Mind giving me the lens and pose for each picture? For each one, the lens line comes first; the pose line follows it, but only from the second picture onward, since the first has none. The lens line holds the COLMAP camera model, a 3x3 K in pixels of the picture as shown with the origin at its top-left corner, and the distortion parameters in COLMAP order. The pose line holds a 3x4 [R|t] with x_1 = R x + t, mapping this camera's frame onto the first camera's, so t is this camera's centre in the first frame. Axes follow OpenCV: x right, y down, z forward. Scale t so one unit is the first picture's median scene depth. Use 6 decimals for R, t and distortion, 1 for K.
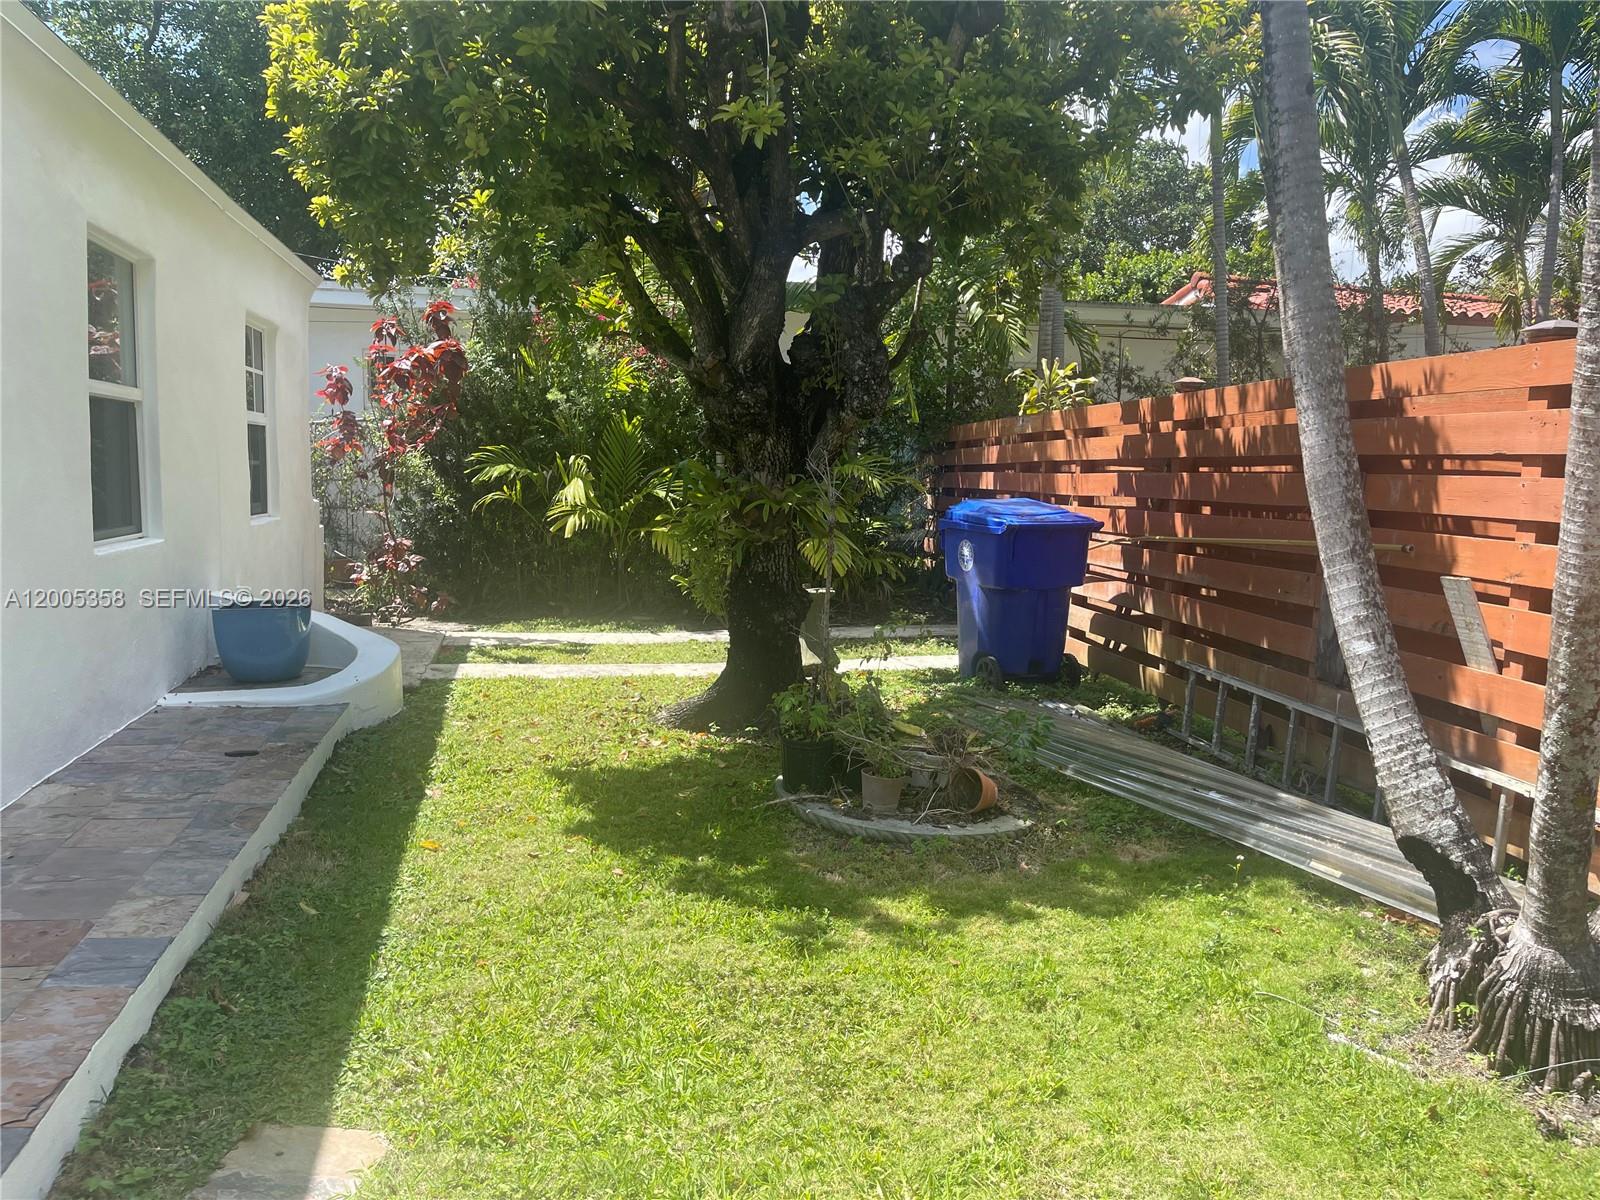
lens RADIAL K [[1210.0, 0, 804.0], [0, 1210.0, 607.8], [0, 0, 1]] dist [0.073088, -0.100074]
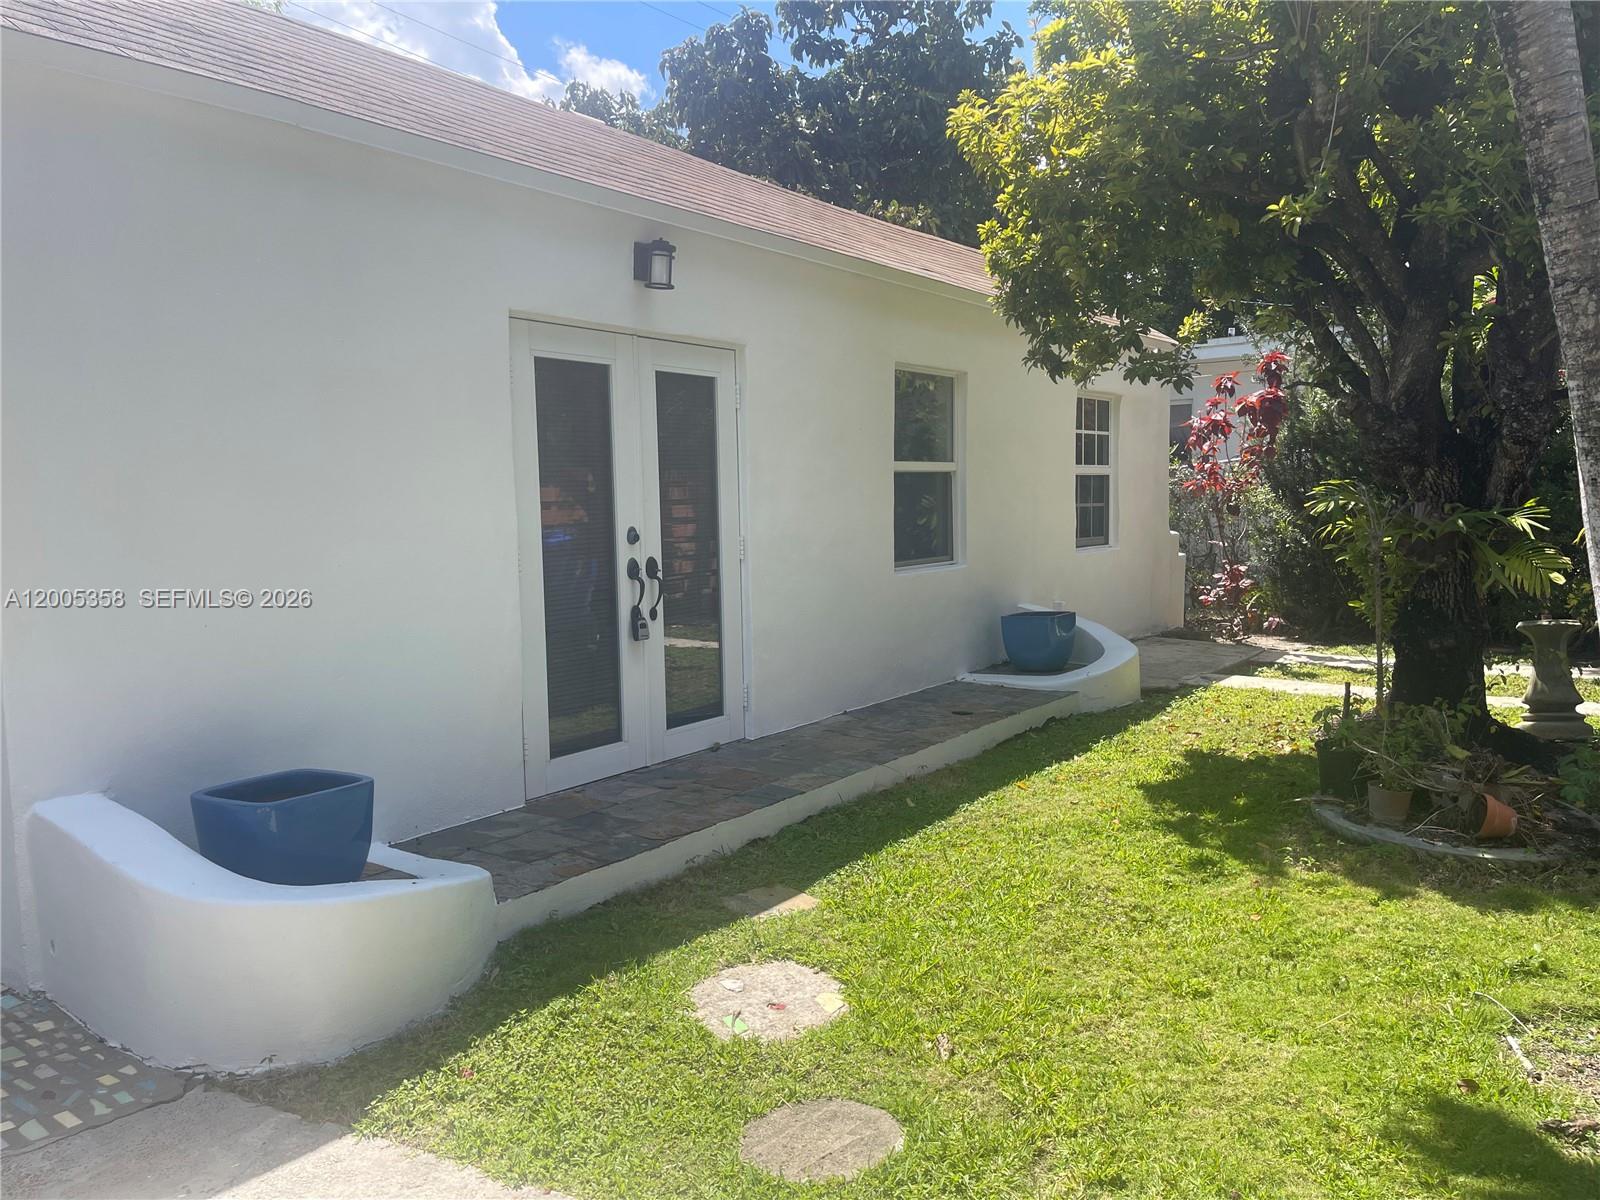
lens RADIAL K [[1210.0, 0, 793.1], [0, 1210.0, 592.2], [0, 0, 1]] dist [0.073088, -0.100074]
pose [[0.664619, 0.022611, -0.746840, 0.402975], [-0.048183, 0.998759, -0.012641, 0.003595], [0.745627, 0.044387, 0.664884, -0.093498]]
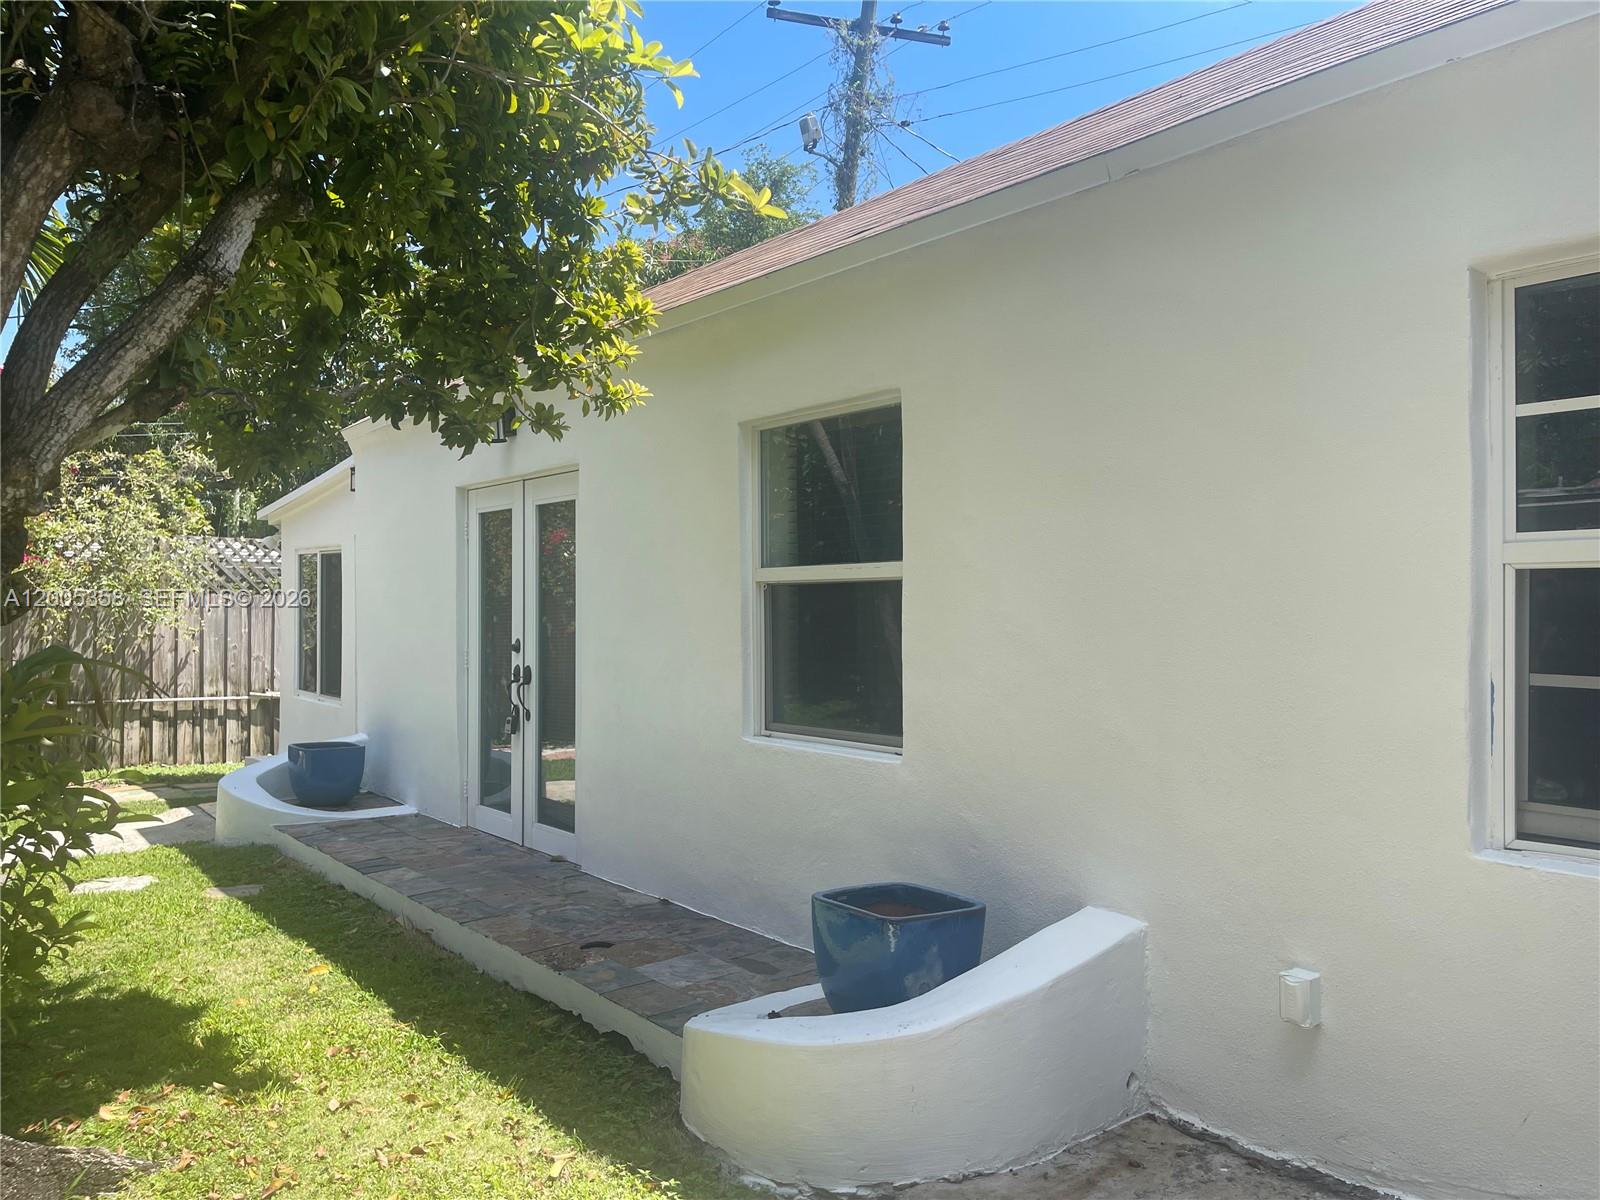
lens RADIAL K [[1210.0, 0, 789.7], [0, 1210.0, 597.2], [0, 0, 1]] dist [0.073088, -0.100074]
pose [[-0.908533, -0.018328, -0.417411, -0.159810], [-0.059939, 0.994421, 0.086799, -0.213137], [0.413491, 0.103879, -0.904563, 1.623037]]
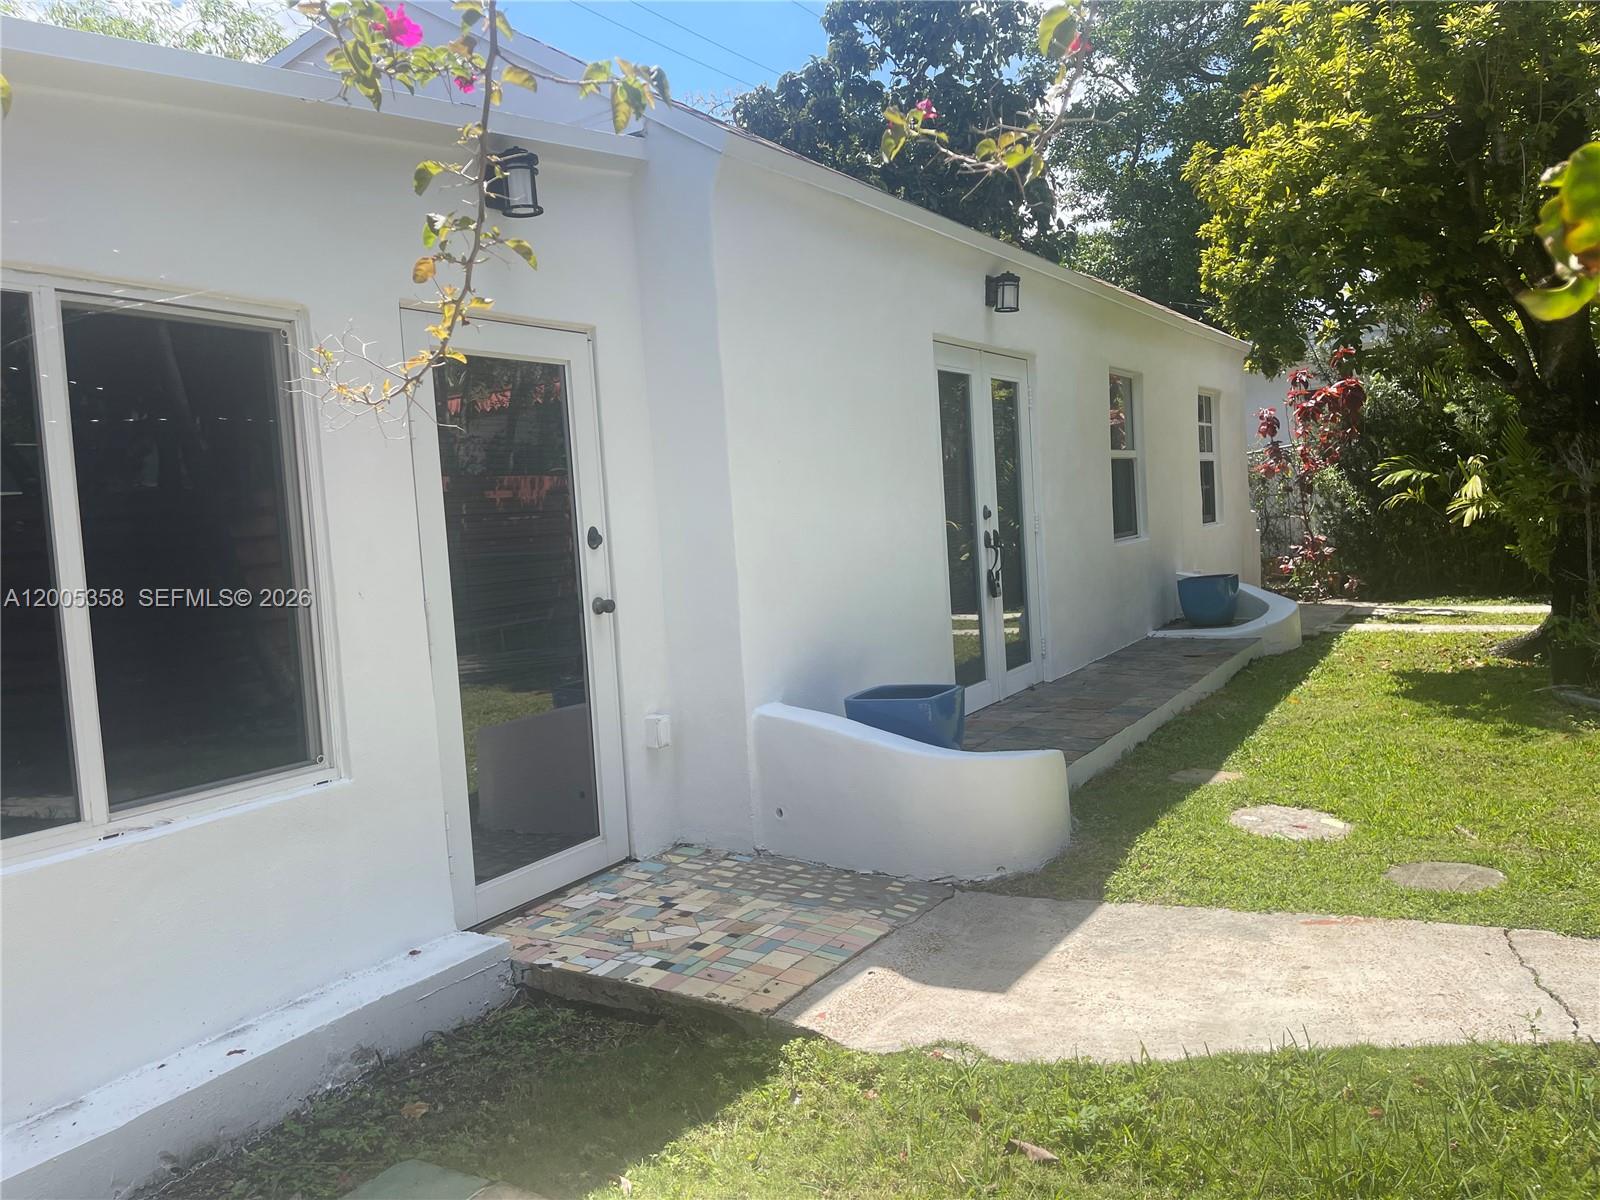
lens RADIAL K [[1210.0, 0, 782.3], [0, 1210.0, 590.7], [0, 0, 1]] dist [0.073088, -0.100074]
pose [[0.715260, -0.025202, -0.698404, 0.280935], [0.004912, 0.999506, -0.031037, 0.065990], [0.698841, 0.018769, 0.715031, -0.542010]]
